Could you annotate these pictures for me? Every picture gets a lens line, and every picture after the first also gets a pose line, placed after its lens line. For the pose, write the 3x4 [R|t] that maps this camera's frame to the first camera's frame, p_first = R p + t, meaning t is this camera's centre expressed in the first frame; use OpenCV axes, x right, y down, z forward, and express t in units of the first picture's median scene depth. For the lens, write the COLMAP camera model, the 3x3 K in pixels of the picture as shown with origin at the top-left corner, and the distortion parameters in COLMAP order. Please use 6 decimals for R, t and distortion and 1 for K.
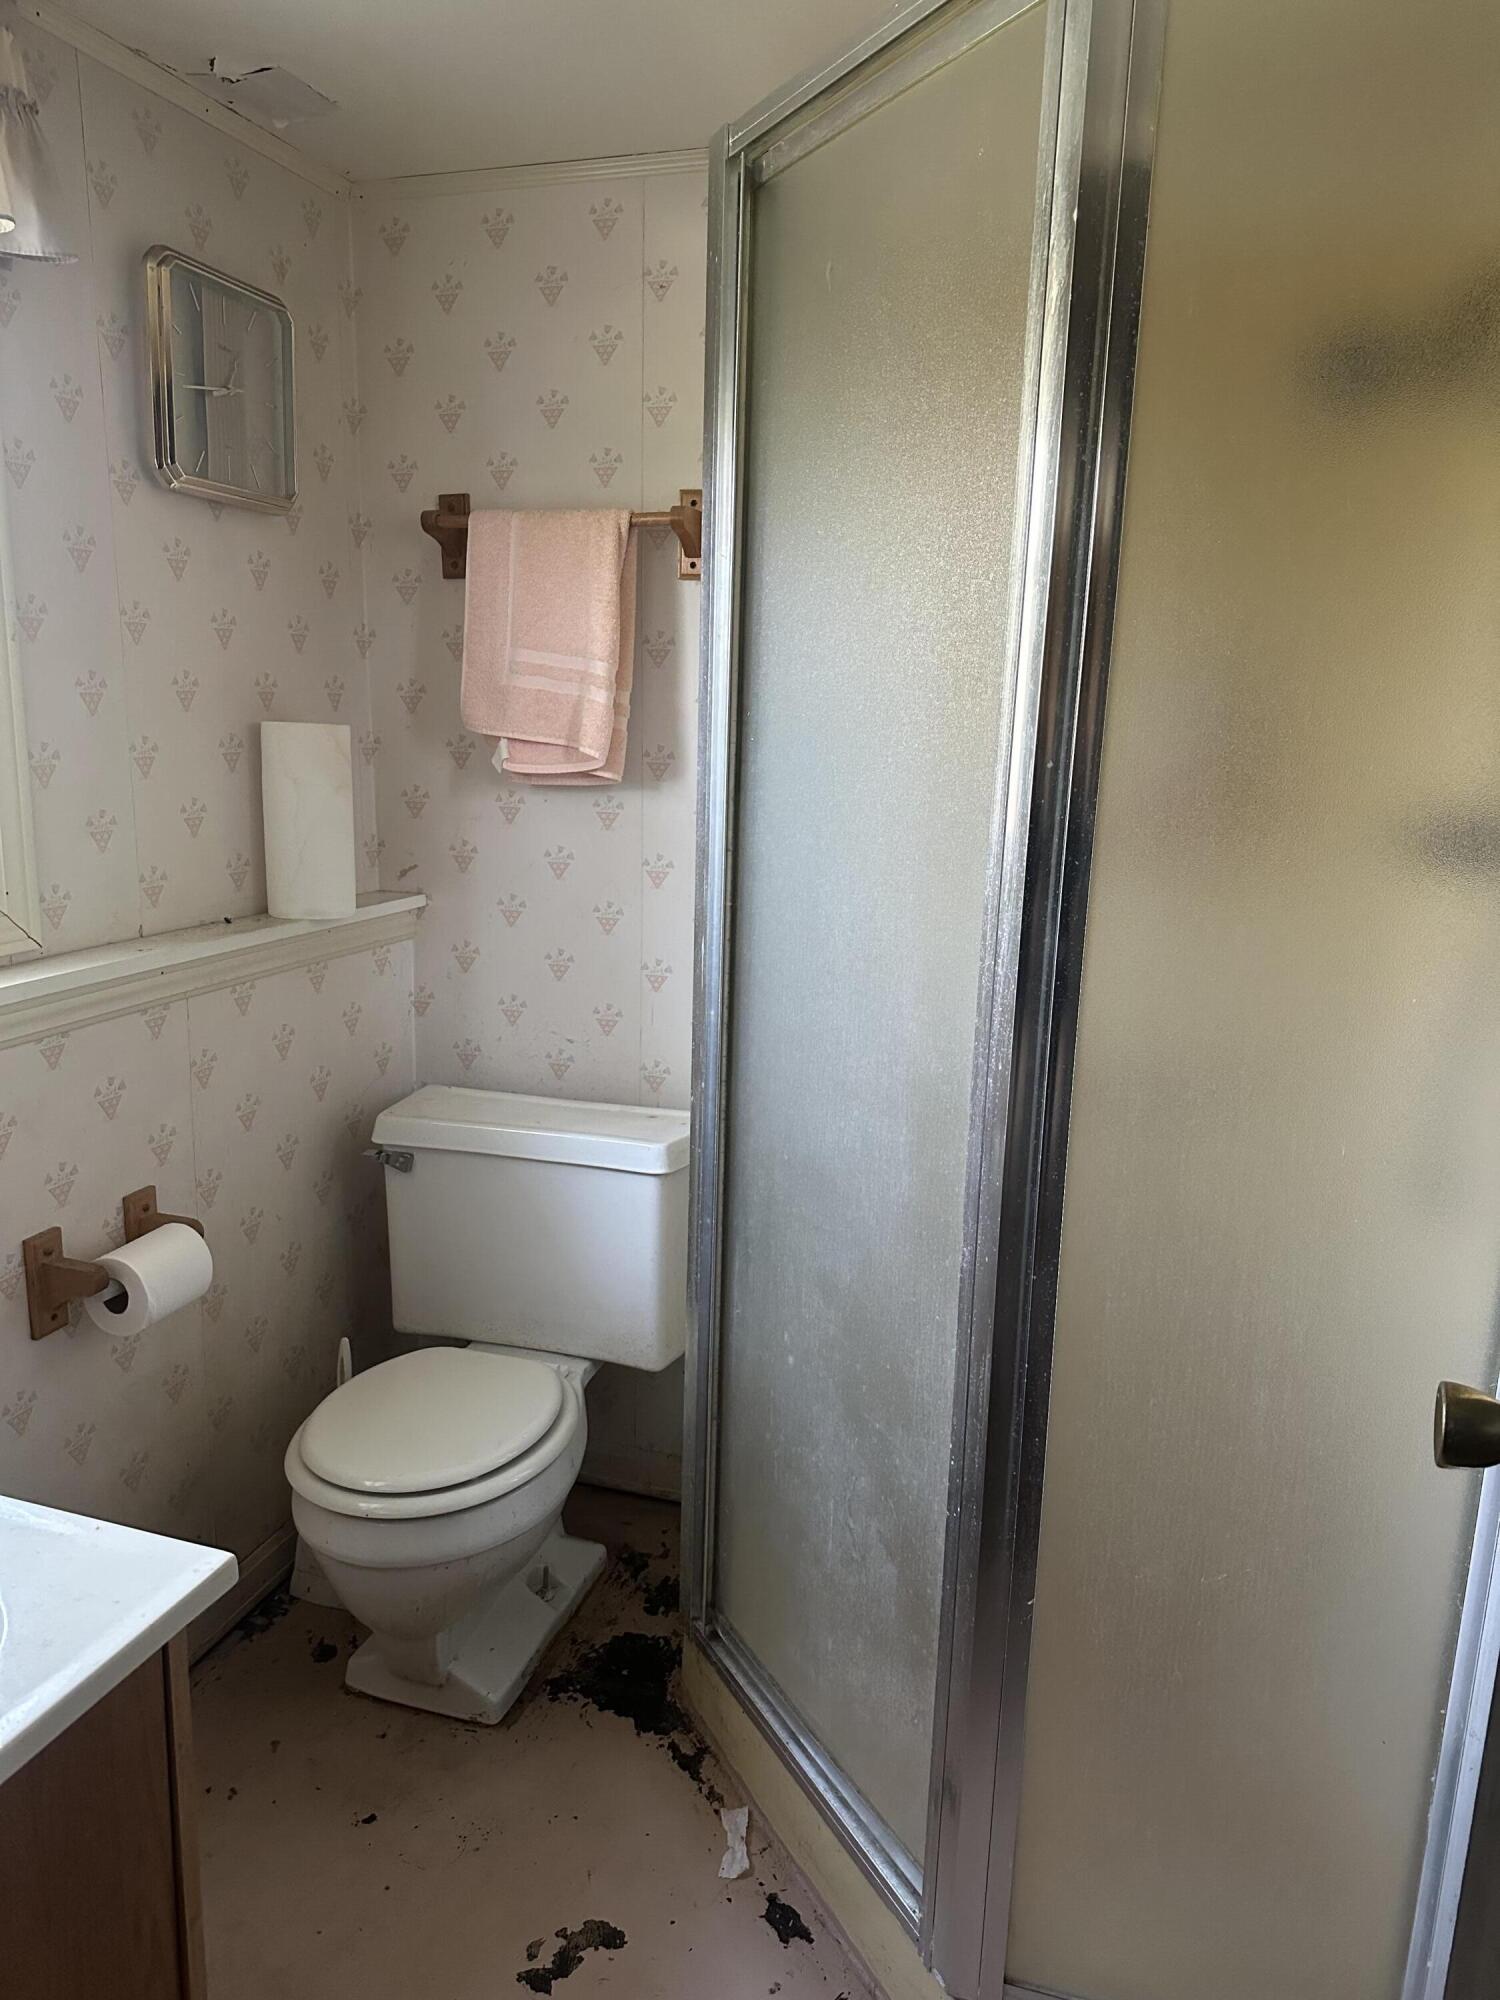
lens RADIAL K [[1369.5, 0, 750.0], [0, 1369.5, 1000.0], [0, 0, 1]] dist [0.039927, -0.000770]
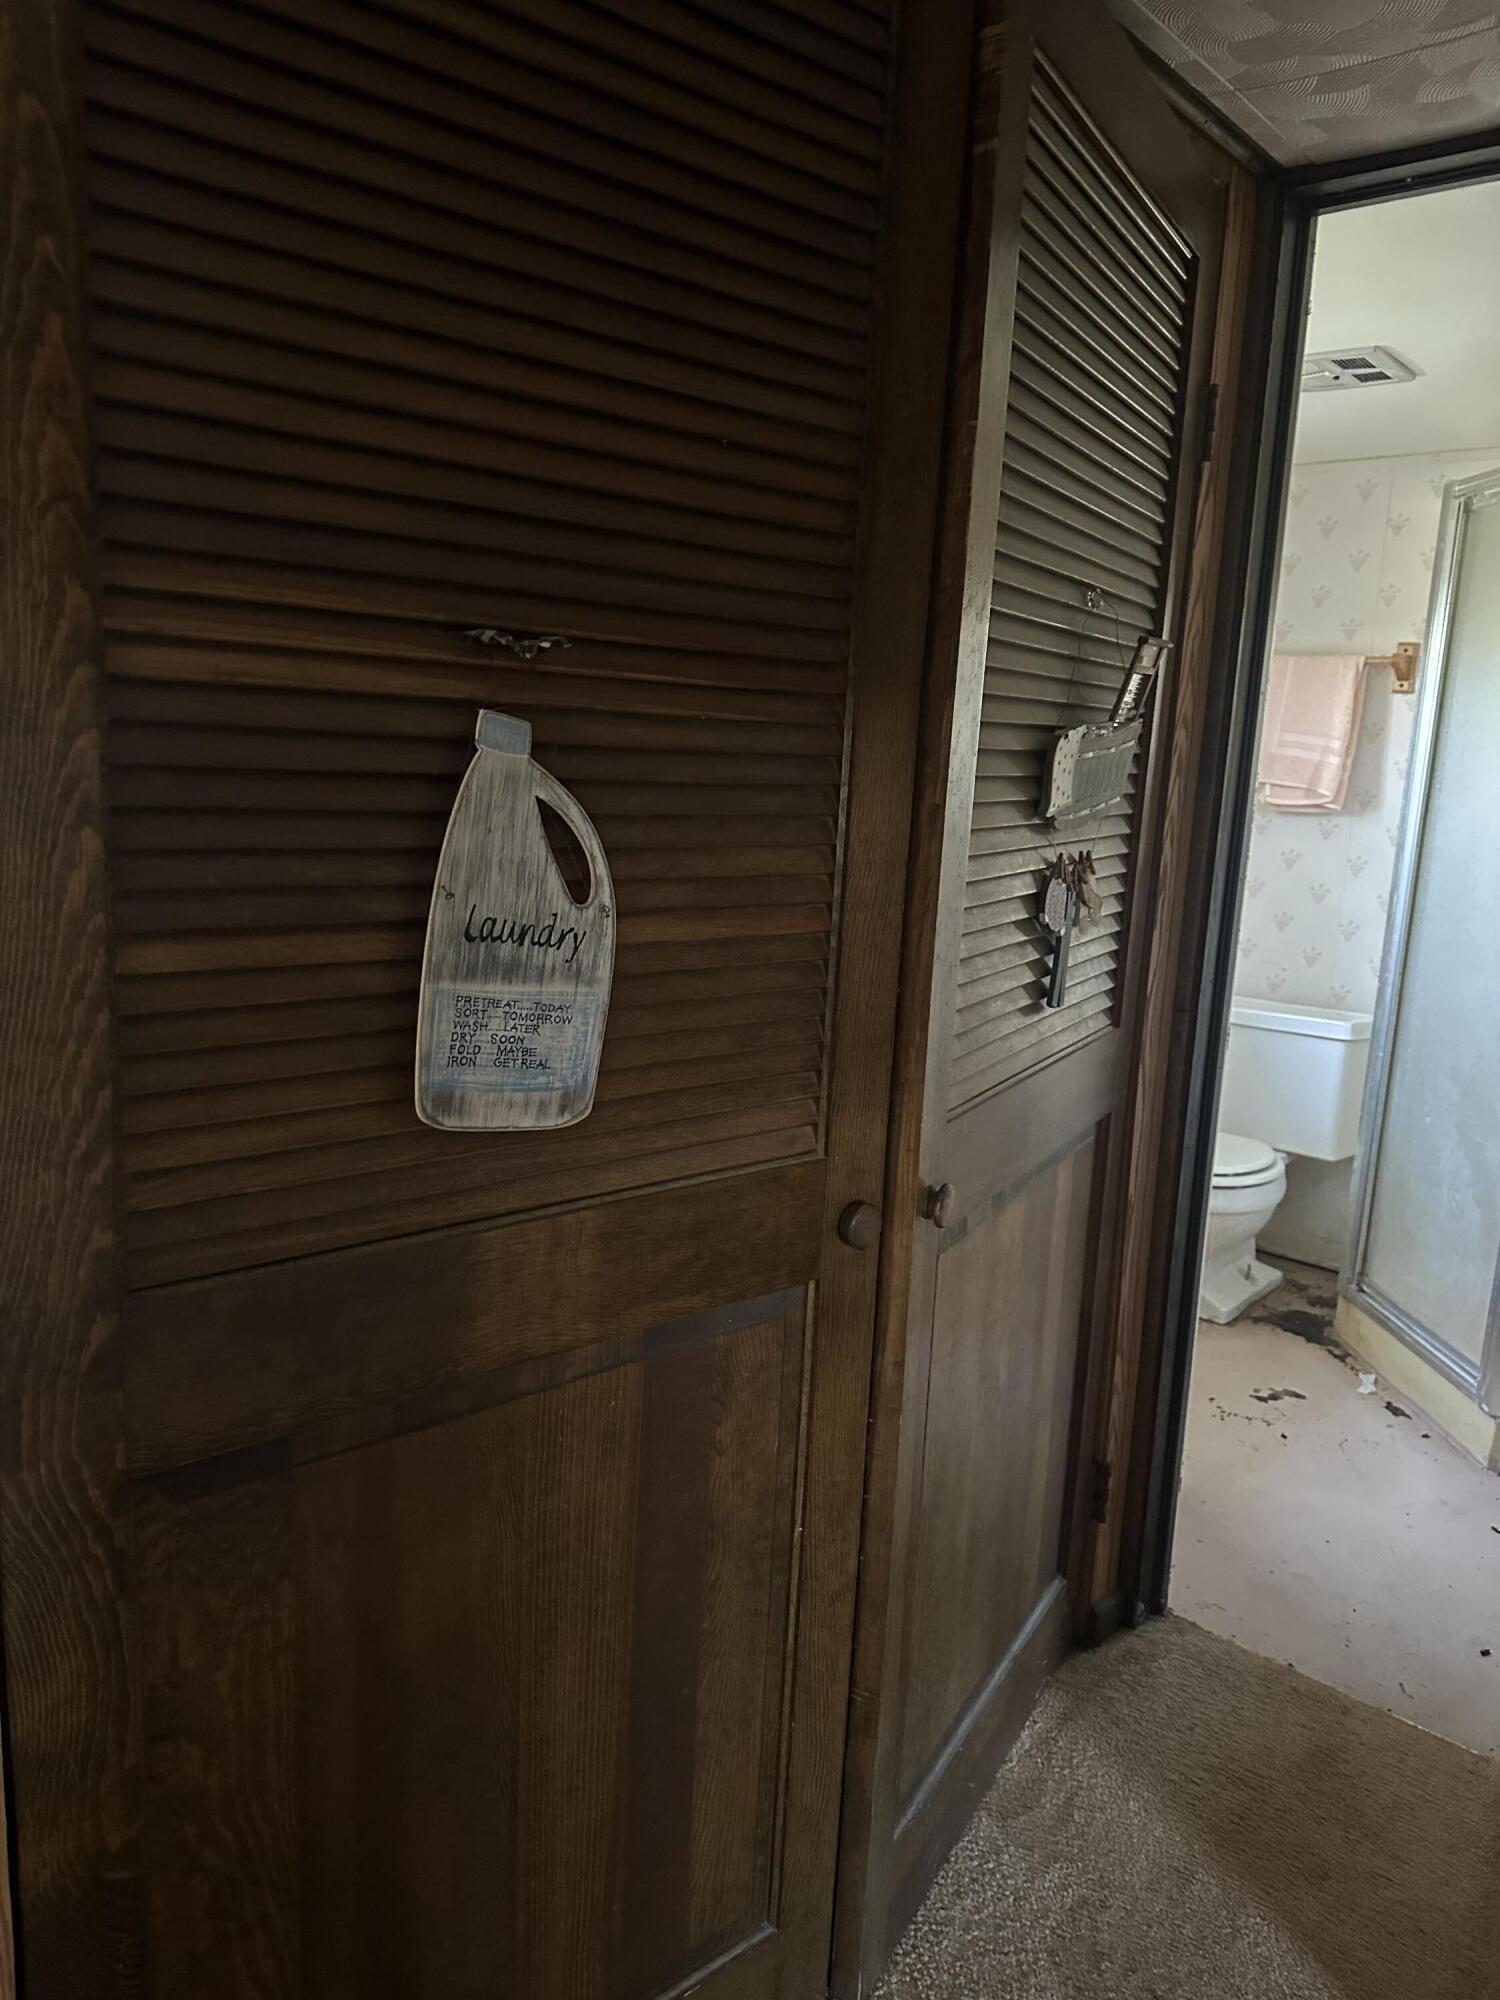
lens RADIAL K [[1385.8, 0, 750.0], [0, 1385.8, 1000.0], [0, 0, 1]] dist [0.003421, 0.002413]
pose [[0.912463, 0.088701, -0.399429, -0.057227], [-0.100560, 0.994892, -0.008787, 0.166116], [0.396610, 0.048185, 0.916722, -0.869842]]
